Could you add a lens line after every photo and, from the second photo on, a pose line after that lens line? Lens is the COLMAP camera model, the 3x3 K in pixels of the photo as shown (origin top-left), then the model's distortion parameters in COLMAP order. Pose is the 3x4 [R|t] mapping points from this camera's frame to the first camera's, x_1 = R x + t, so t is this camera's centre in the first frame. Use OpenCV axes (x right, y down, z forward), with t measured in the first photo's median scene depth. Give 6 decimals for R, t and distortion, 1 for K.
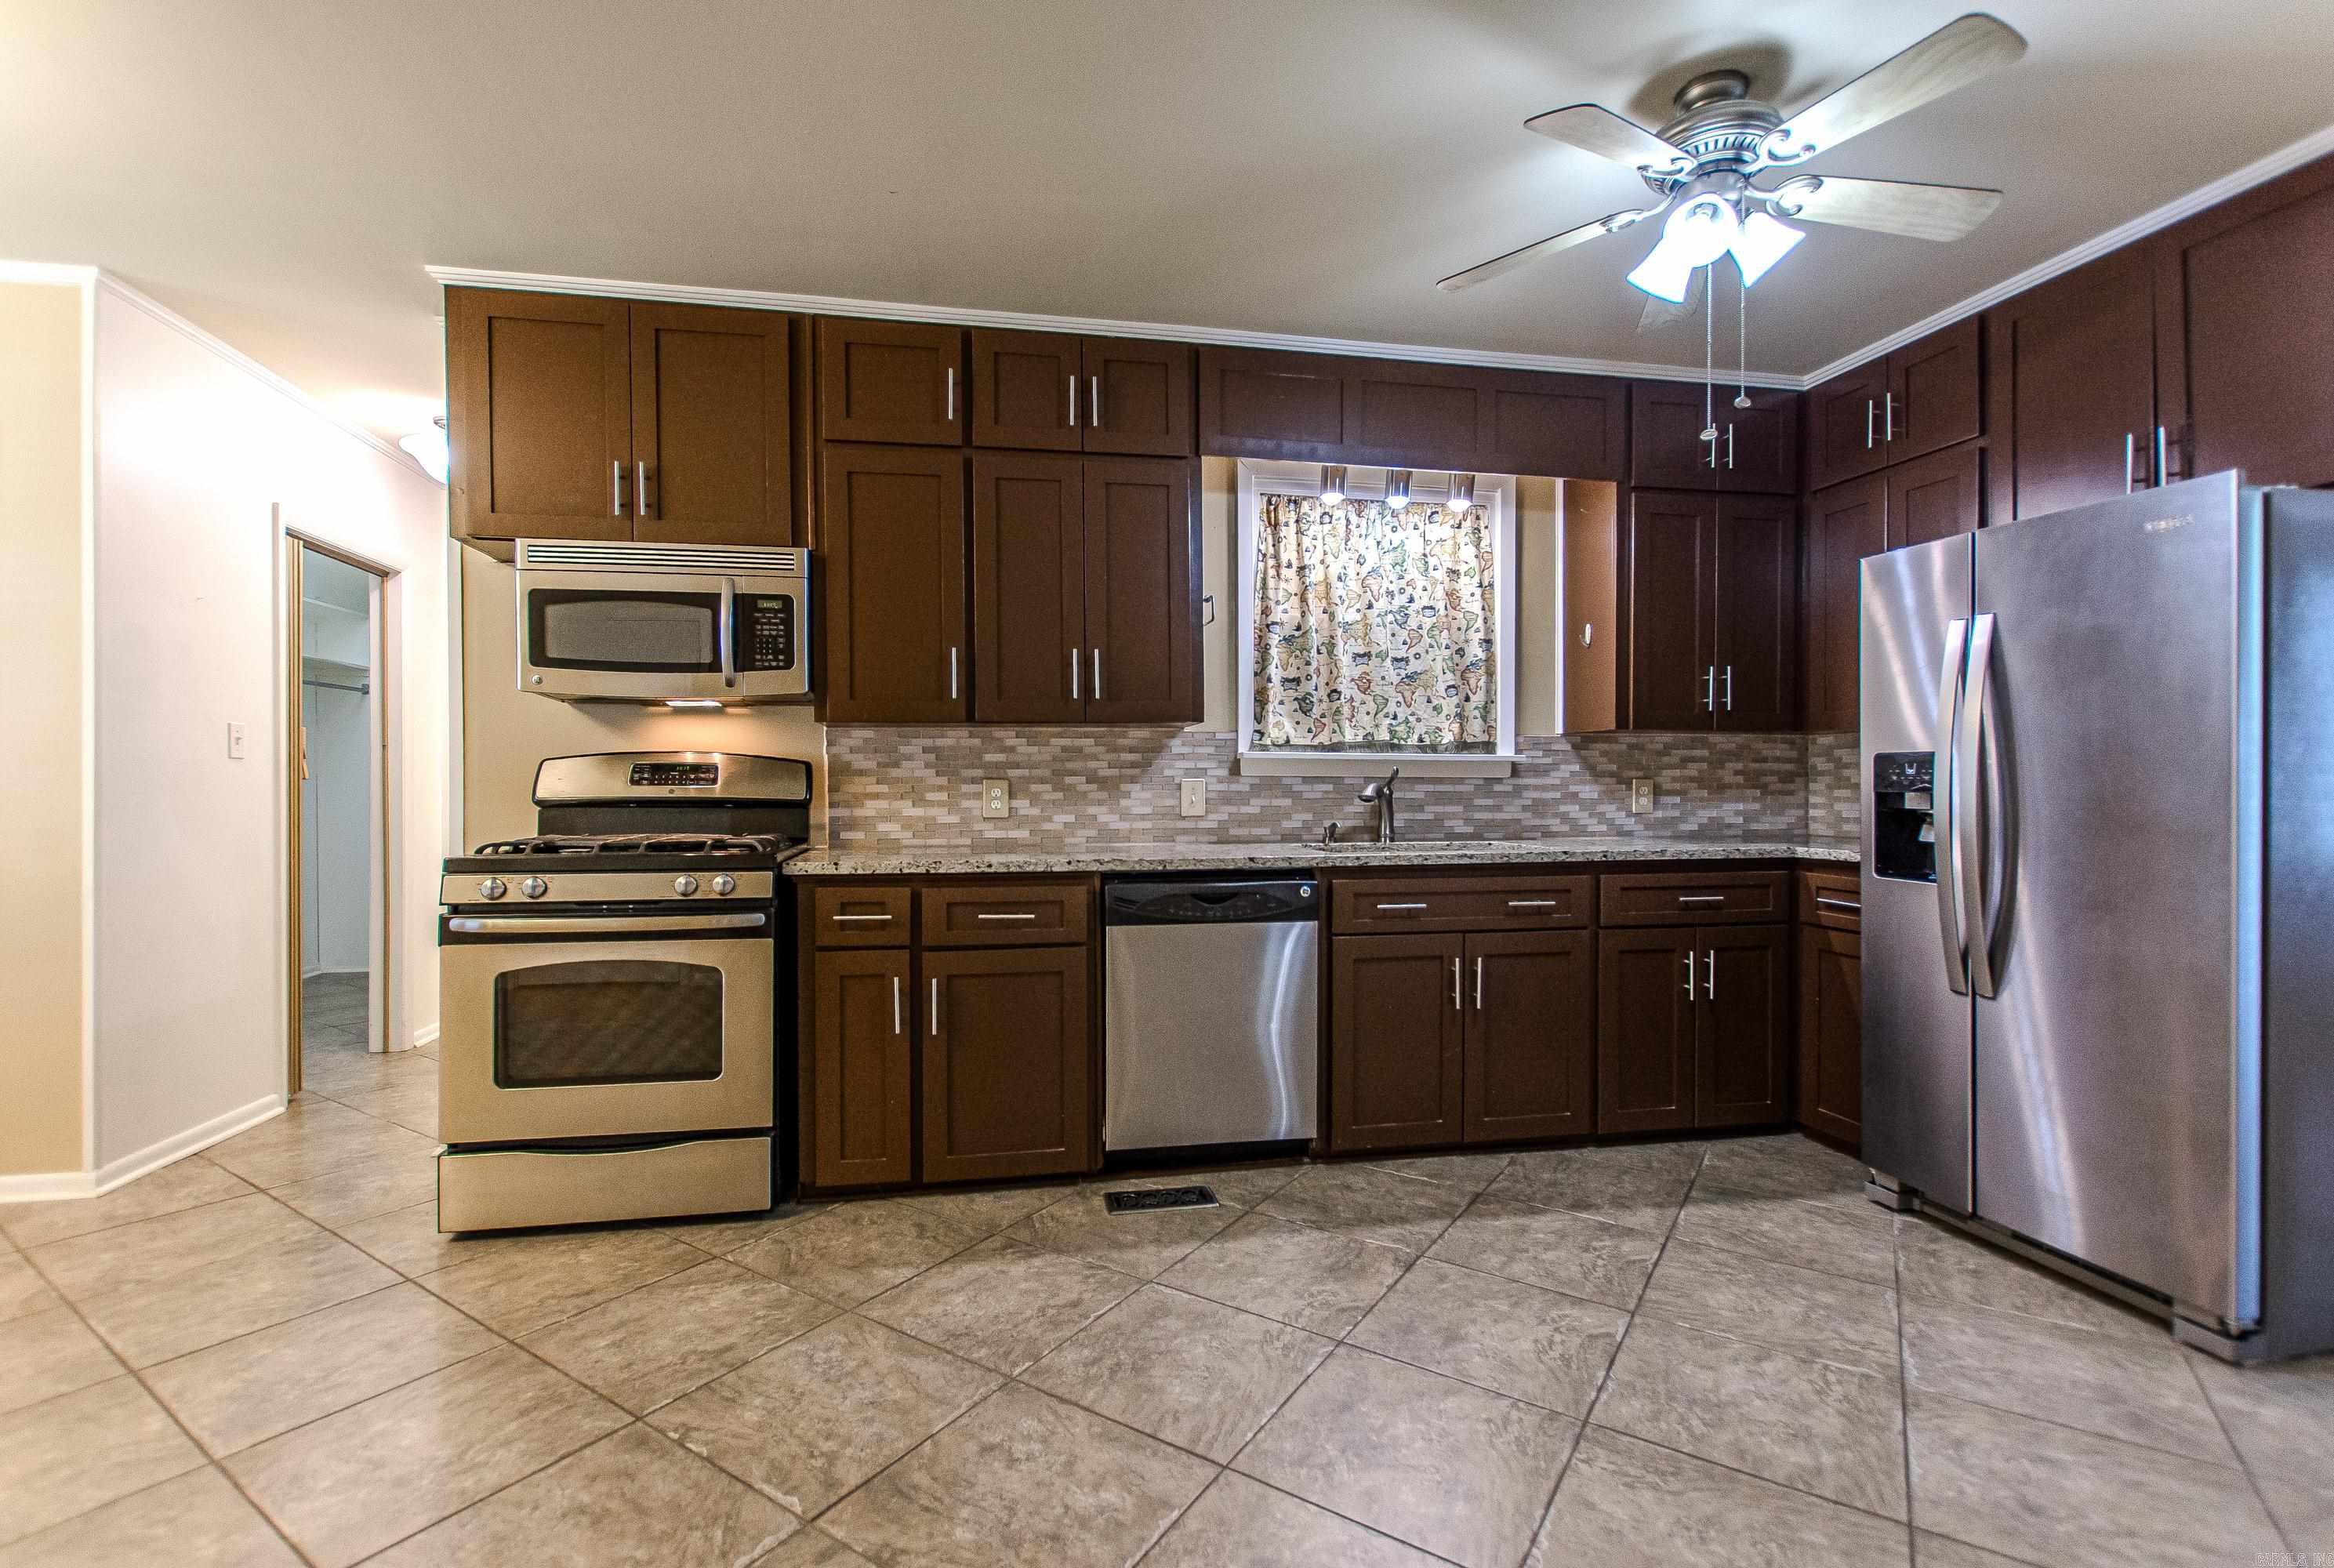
lens RADIAL K [[1053.0, 0, 1140.9], [0, 1053.0, 792.6], [0, 0, 1]] dist [0.001238, -0.003771]
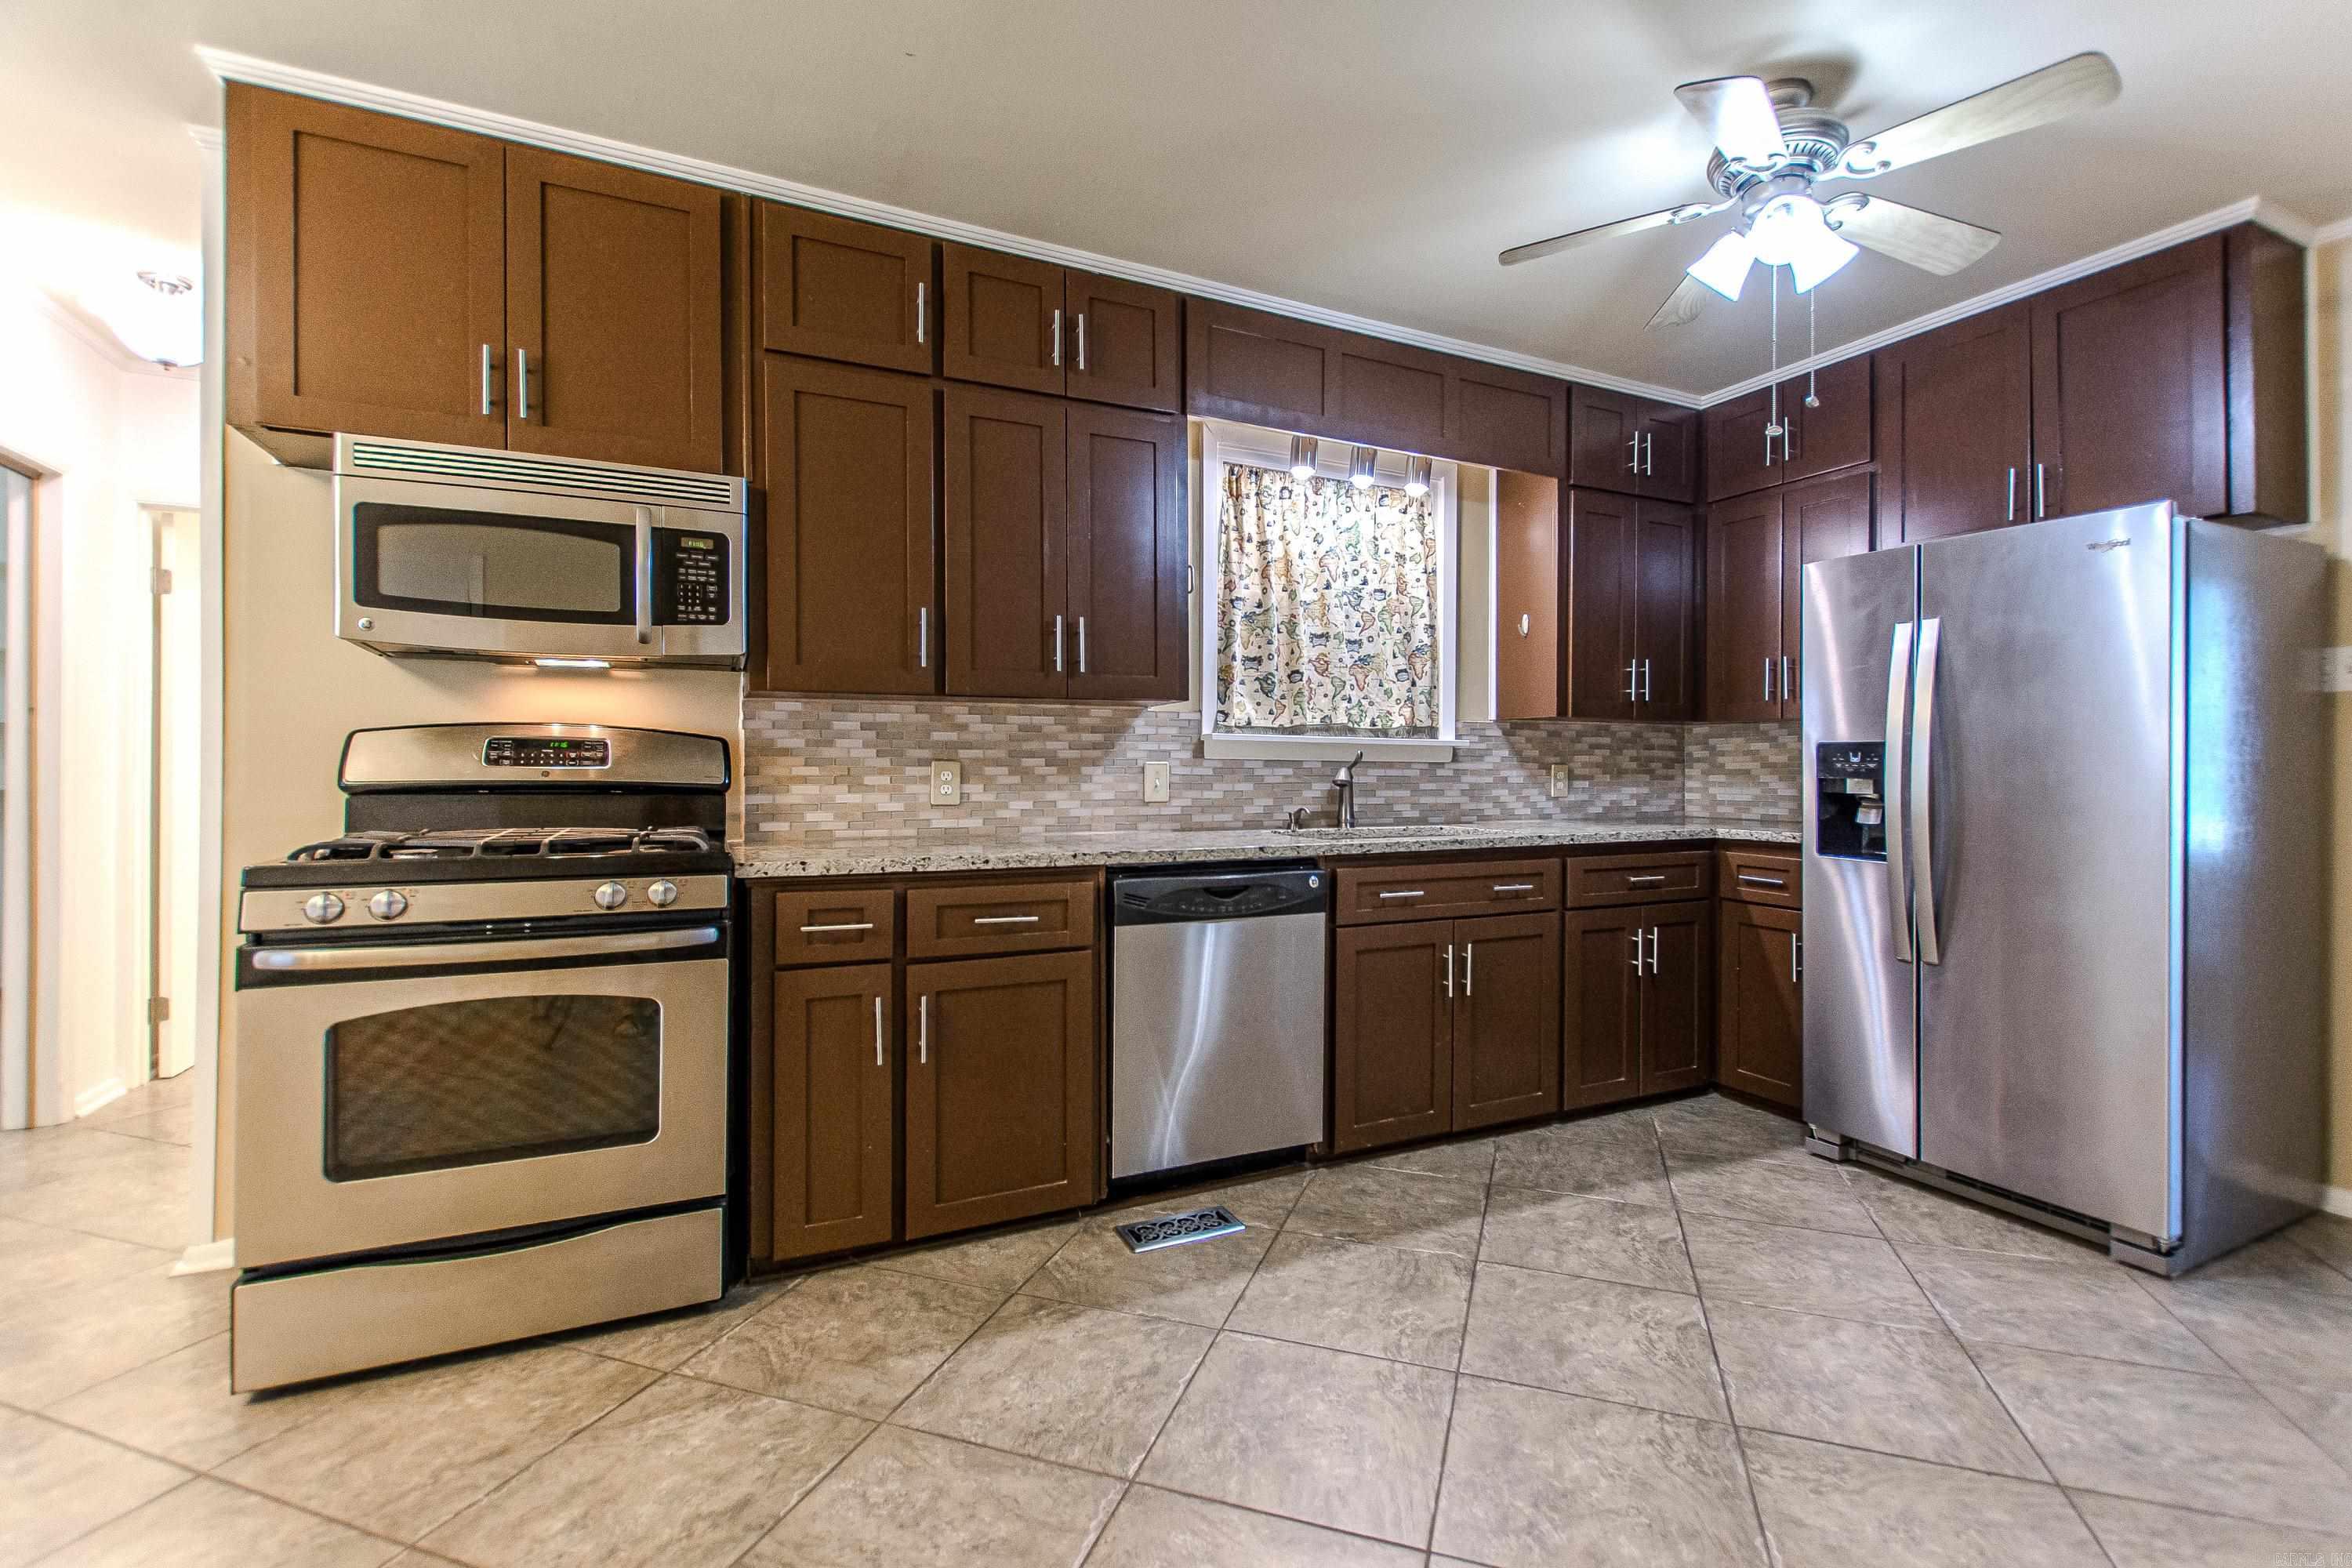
lens RADIAL K [[1043.3, 0, 1199.8], [0, 1043.3, 766.9], [0, 0, 1]] dist [0.003231, -0.003671]
pose [[0.962802, 0.004909, 0.270162, -0.172387], [-0.003104, 0.999970, -0.007109, -0.002116], [-0.270189, 0.006006, 0.962789, 0.107755]]
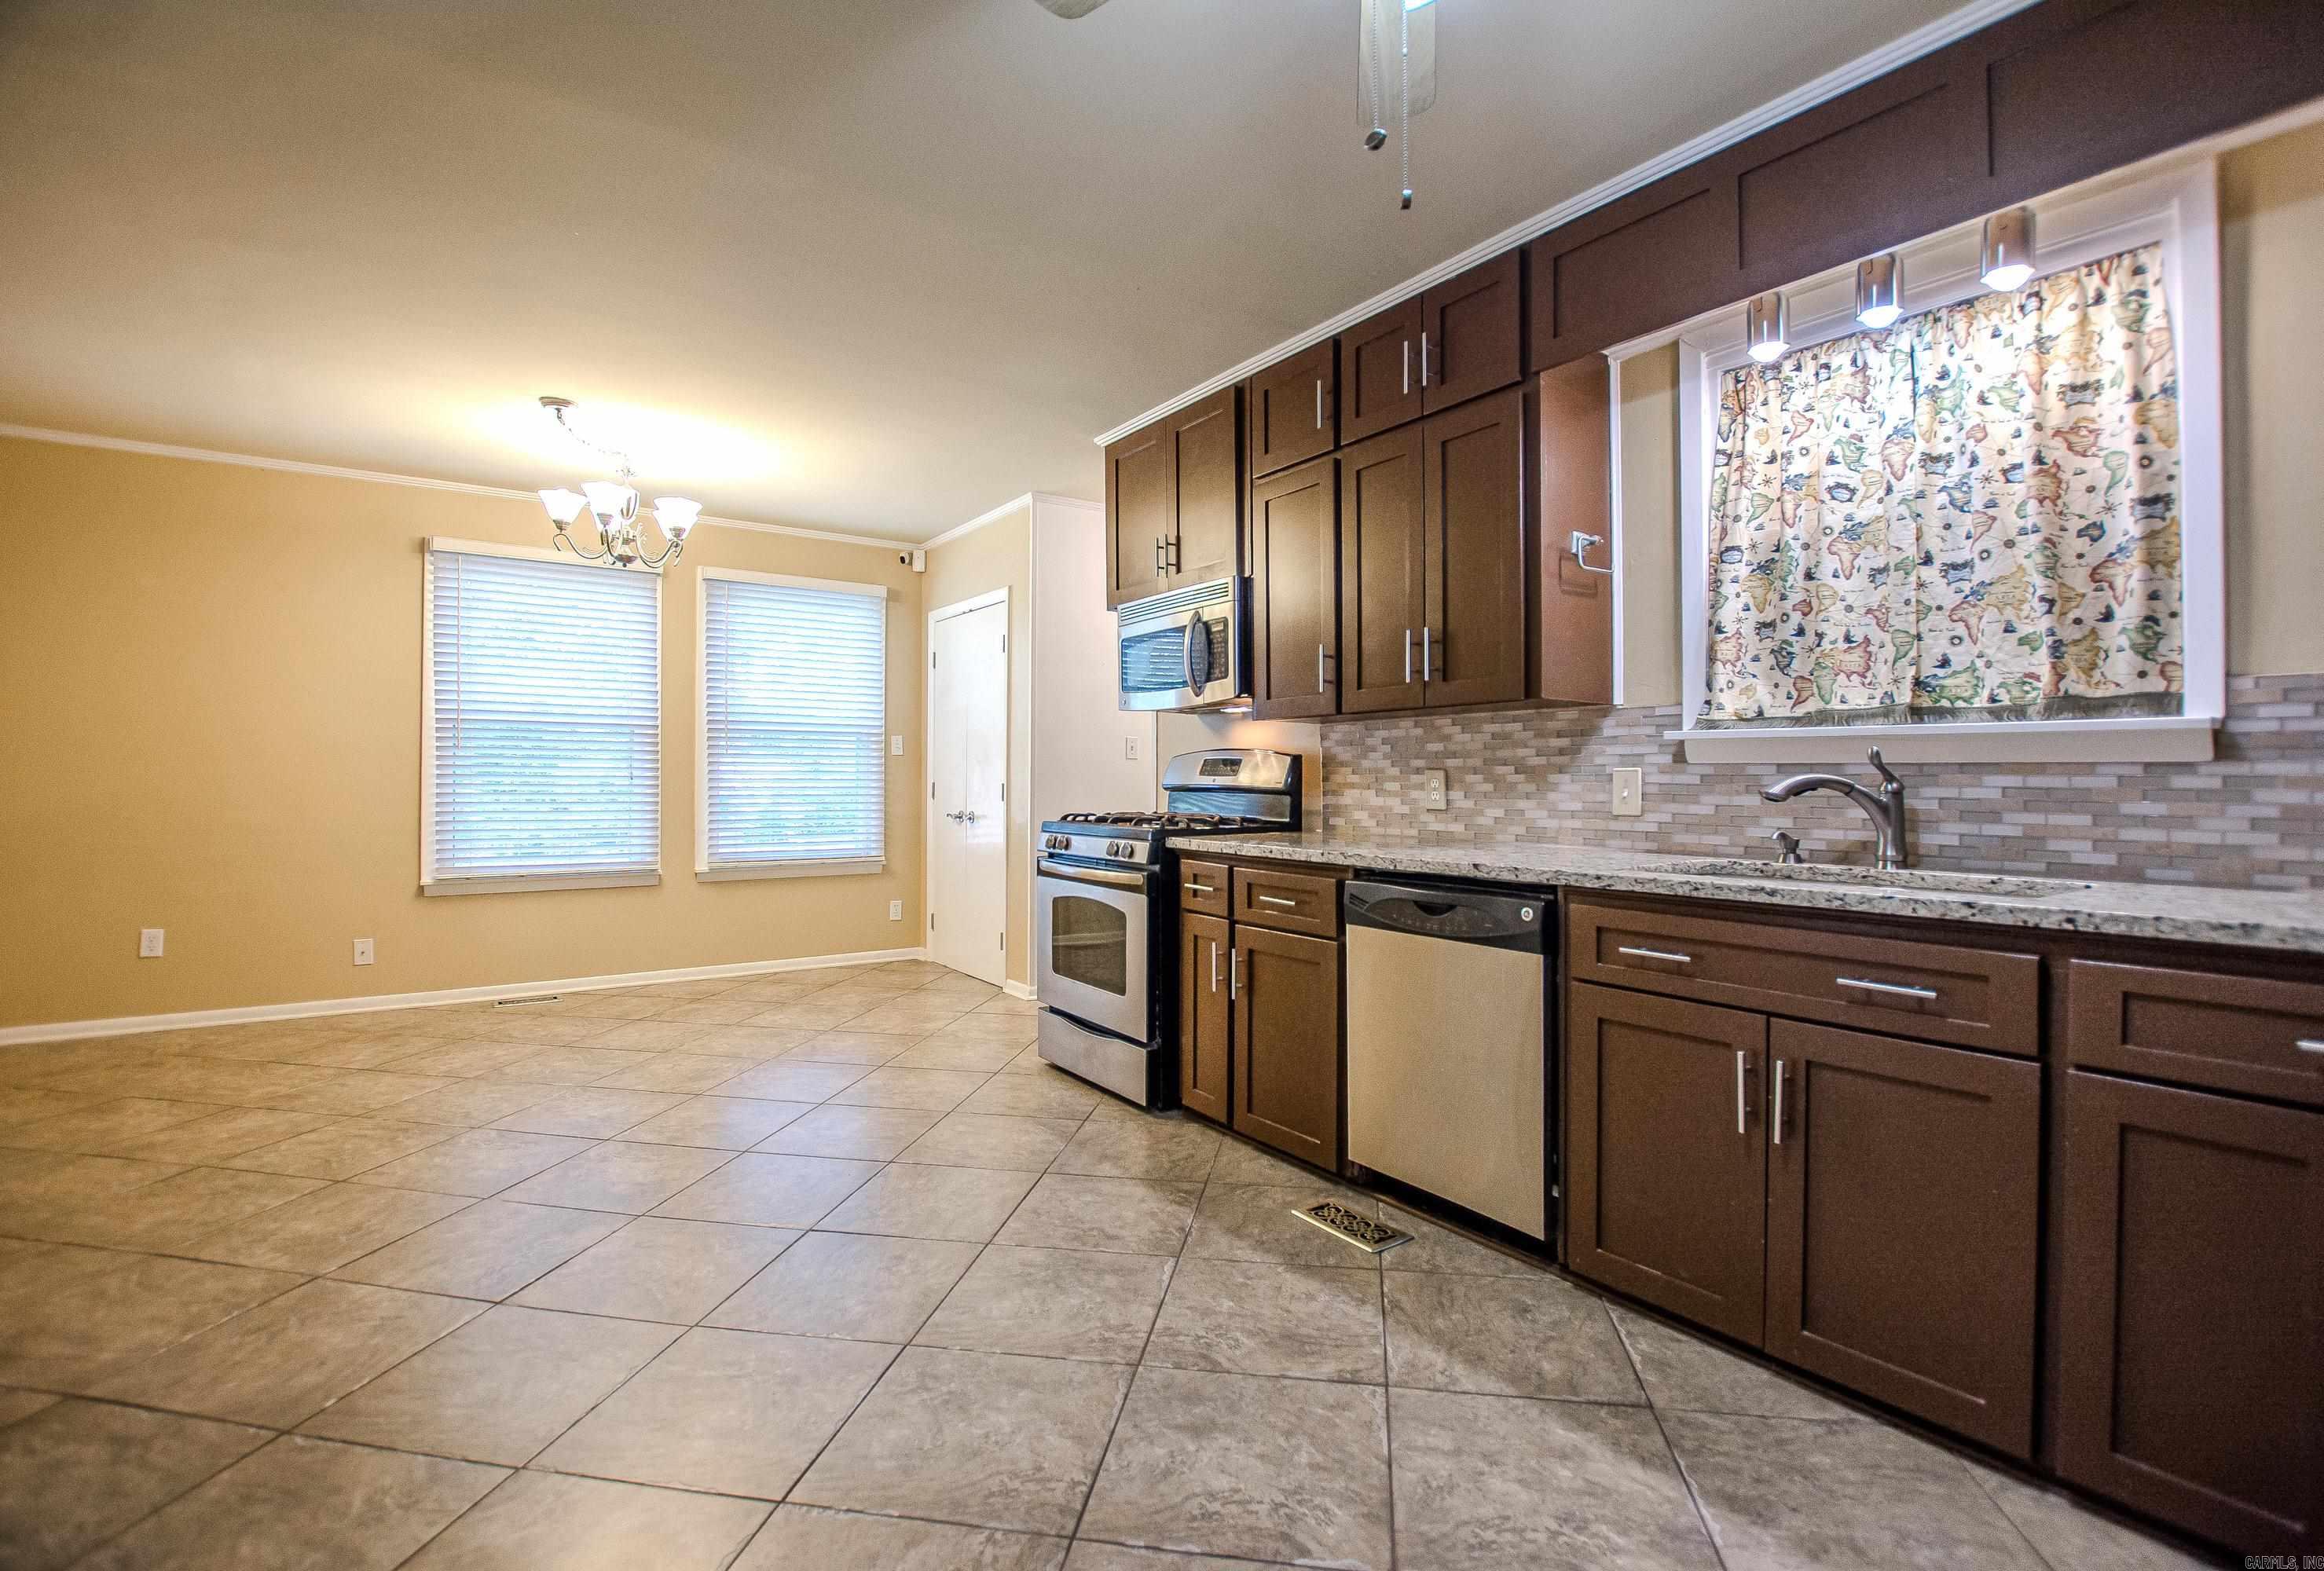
lens RADIAL K [[1048.4, 0, 1196.8], [0, 1048.4, 774.5], [0, 0, 1]] dist [0.001238, -0.003771]
pose [[0.431943, -0.000149, -0.901901, 0.653575], [-0.008953, 0.999950, -0.004453, -0.001835], [0.901857, 0.009998, 0.431920, 0.392574]]
